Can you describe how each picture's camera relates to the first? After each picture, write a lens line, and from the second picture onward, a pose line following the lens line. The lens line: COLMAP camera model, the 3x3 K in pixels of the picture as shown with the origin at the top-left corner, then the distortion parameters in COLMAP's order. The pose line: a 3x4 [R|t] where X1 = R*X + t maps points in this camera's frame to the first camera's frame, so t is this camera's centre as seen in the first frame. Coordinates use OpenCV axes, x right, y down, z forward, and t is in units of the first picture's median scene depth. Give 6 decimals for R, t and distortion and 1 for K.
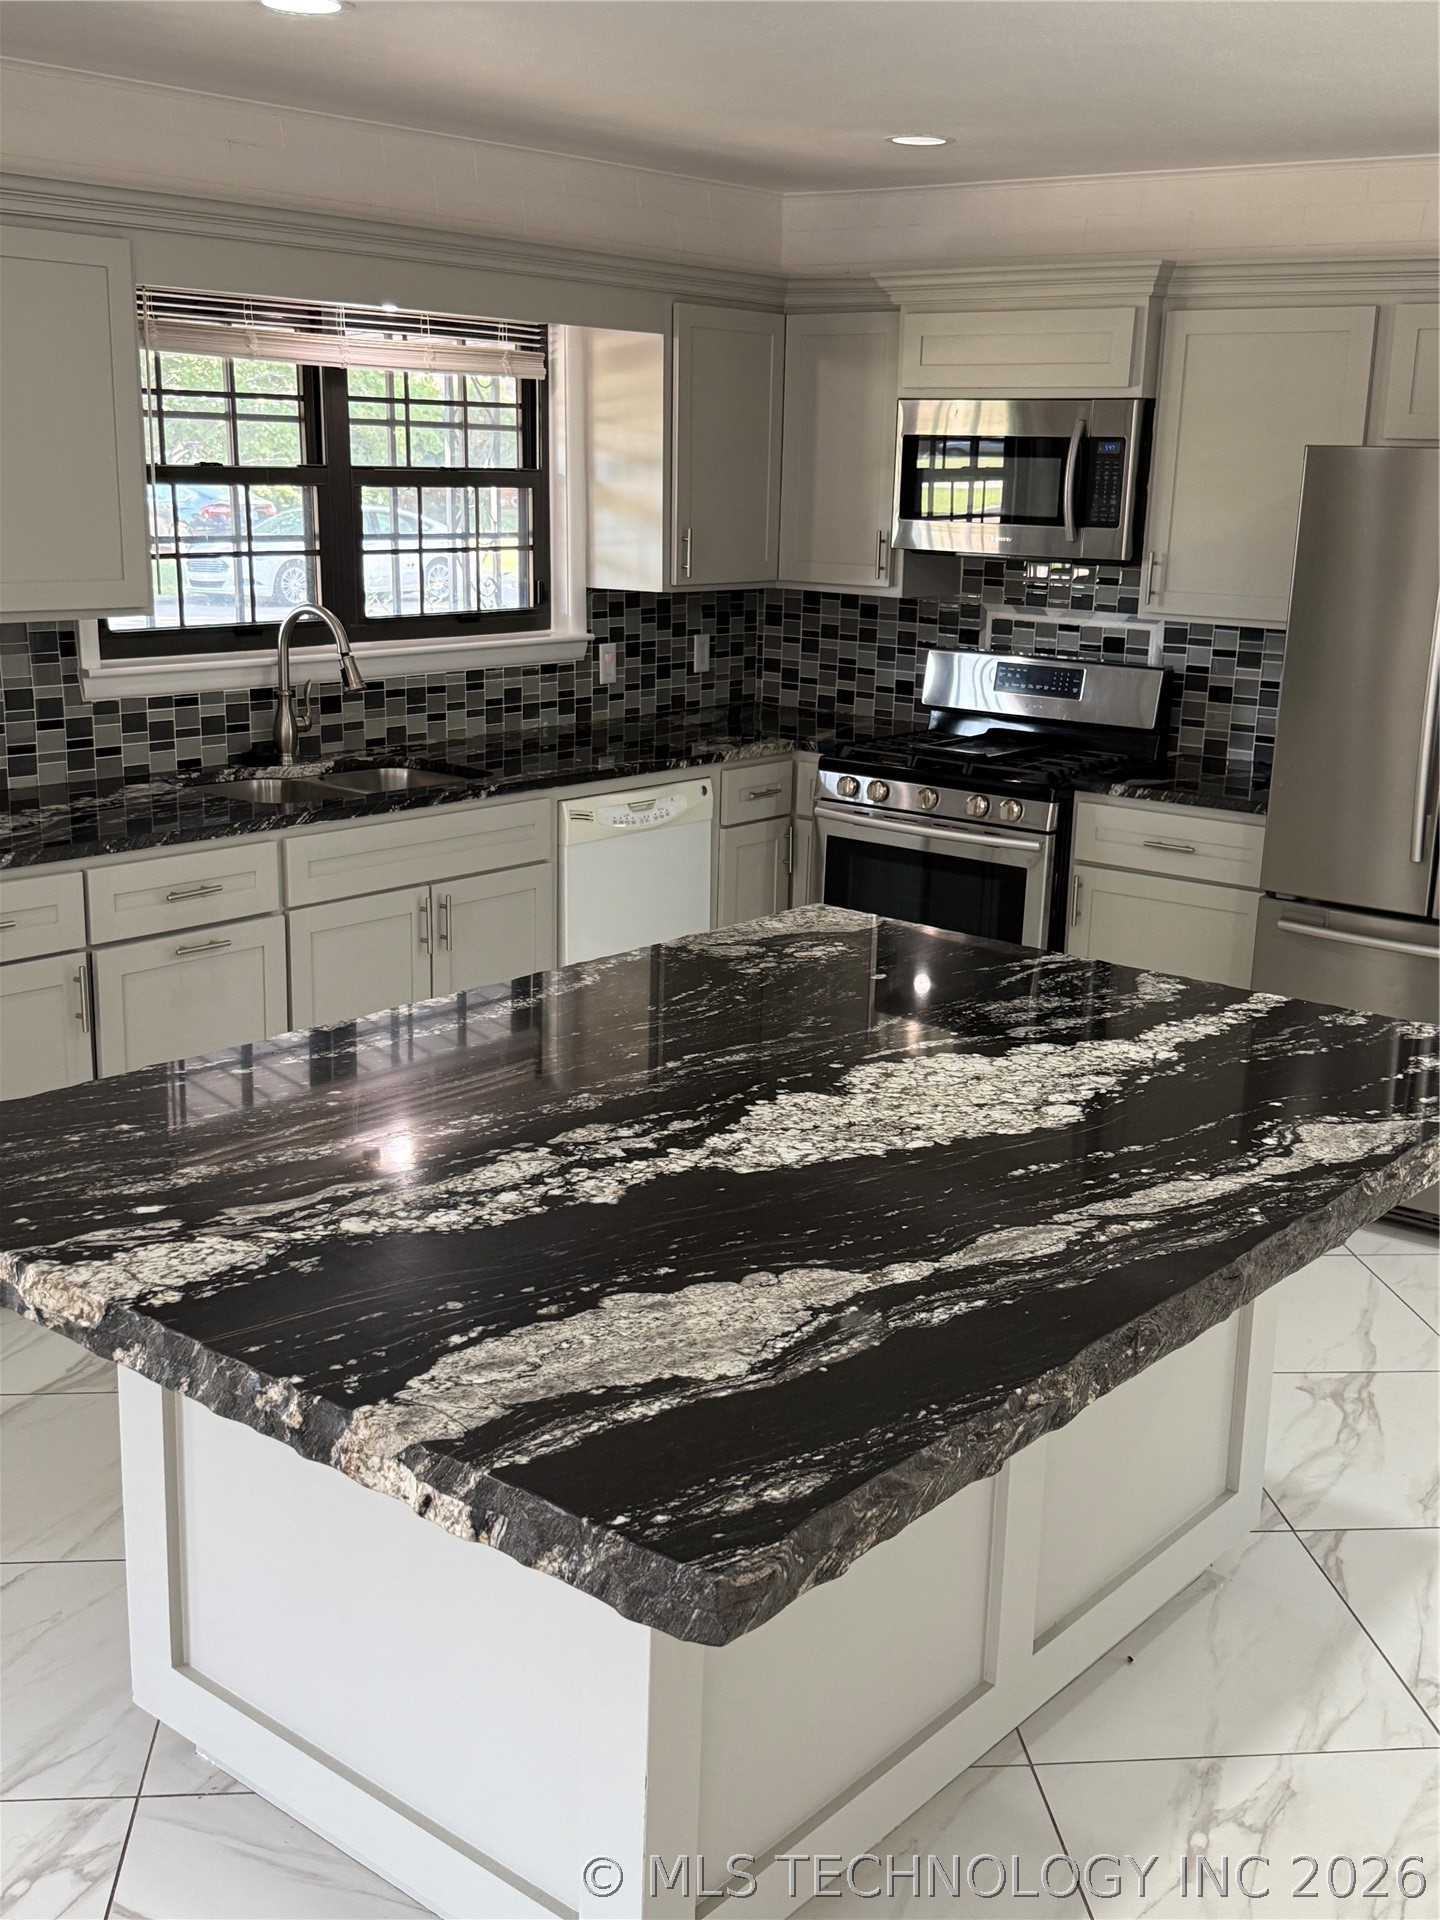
lens RADIAL K [[2038.3, 0, 722.3], [0, 2038.3, 962.8], [0, 0, 1]] dist [0.219773, -0.540786]
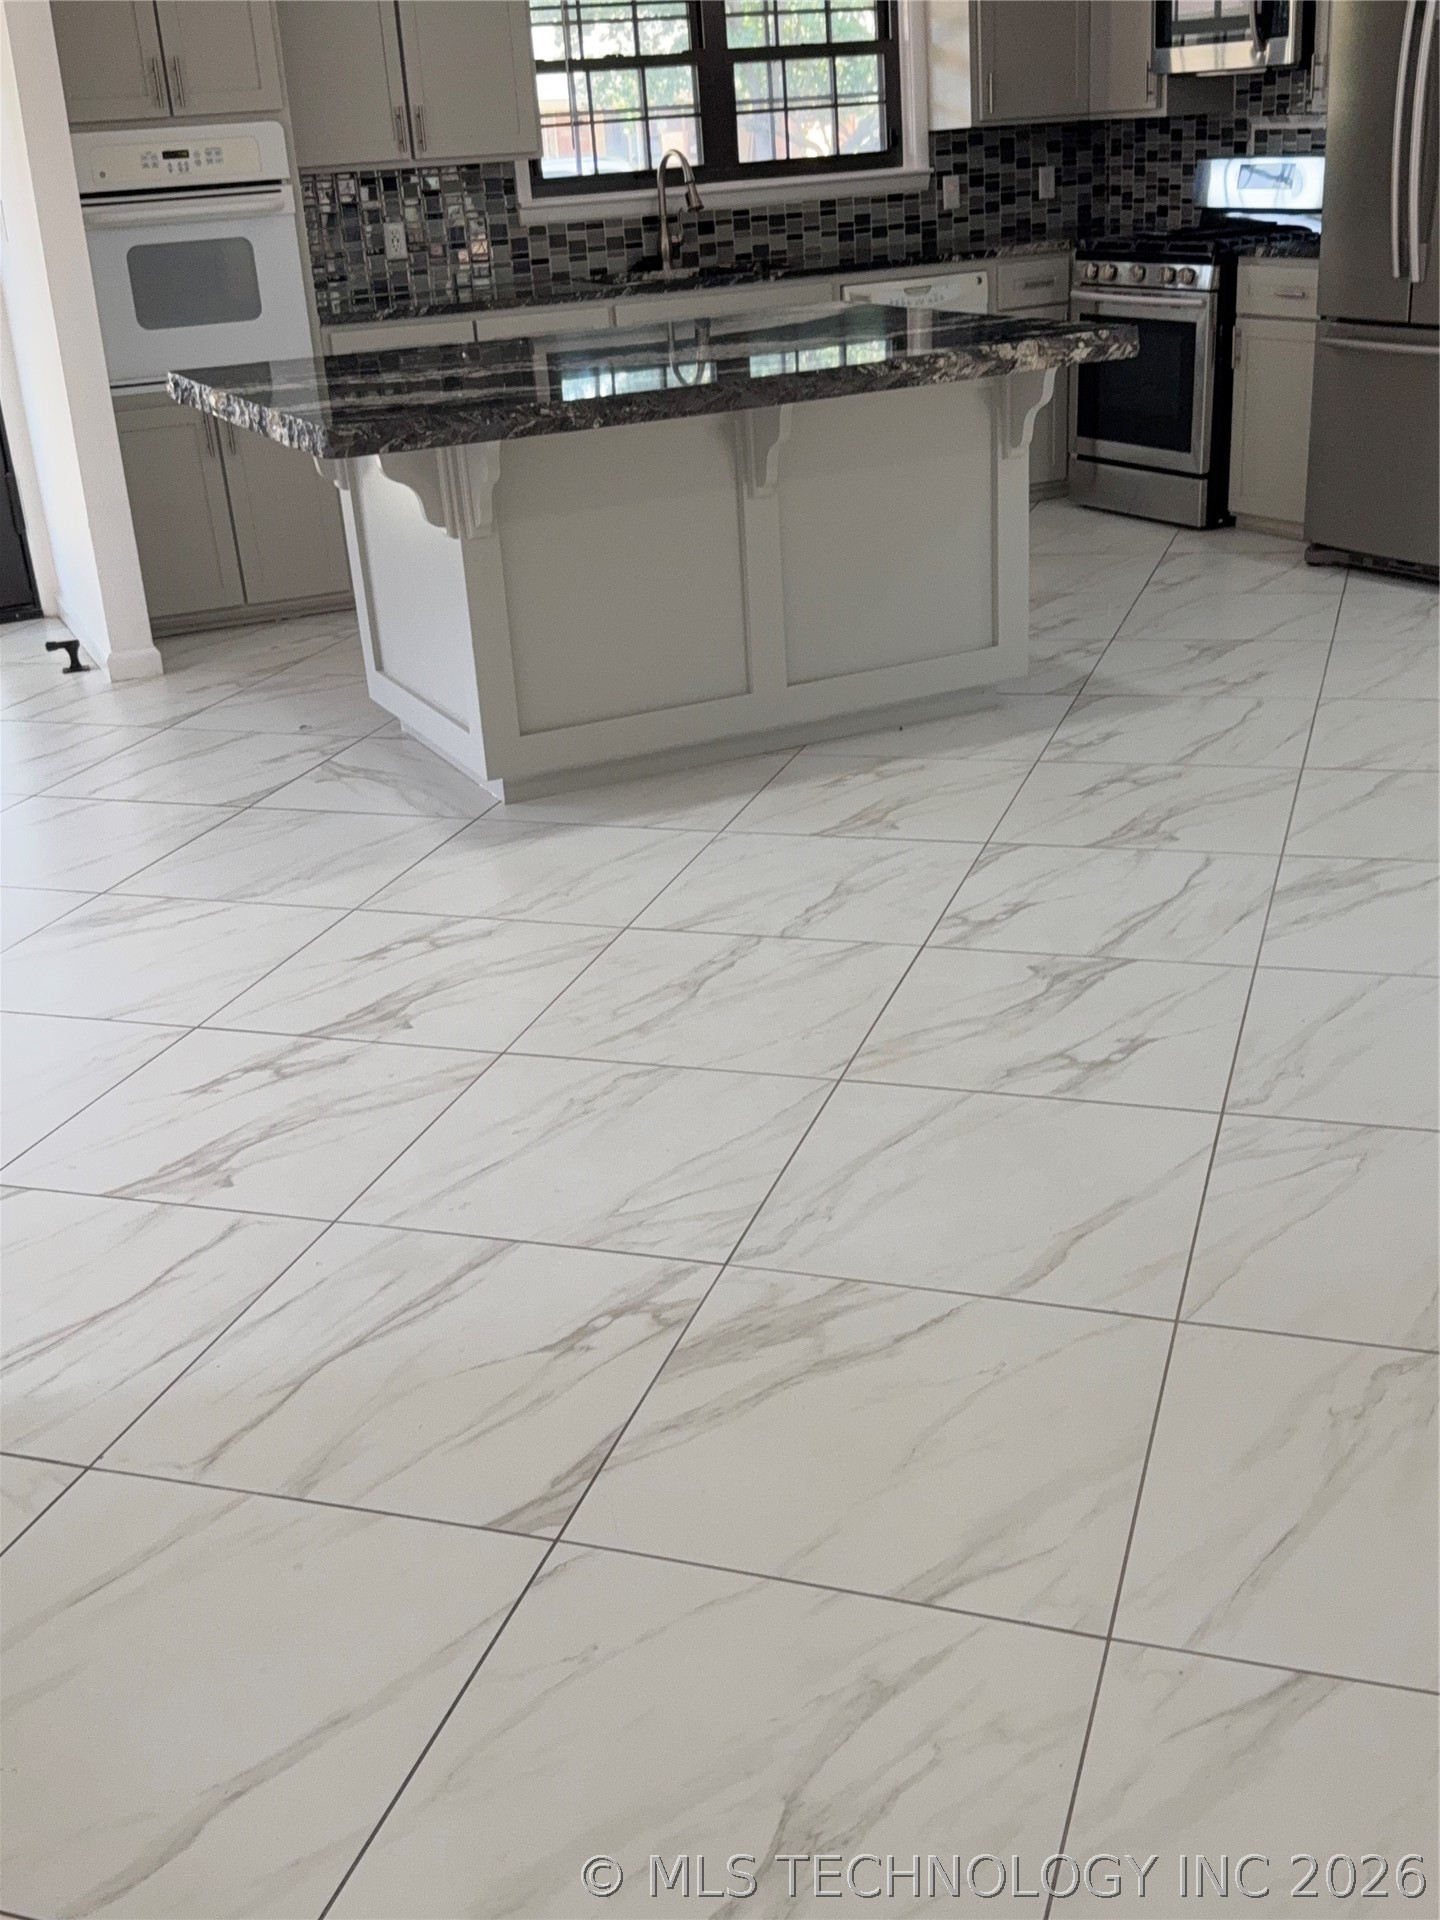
lens RADIAL K [[1993.6, 0, 725.5], [0, 1993.6, 975.5], [0, 0, 1]] dist [0.195828, -0.448363]
pose [[0.910479, 0.080937, -0.405559, 0.426991], [-0.015093, 0.986512, 0.162994, 0.153328], [0.413281, -0.142281, 0.899419, -0.324161]]
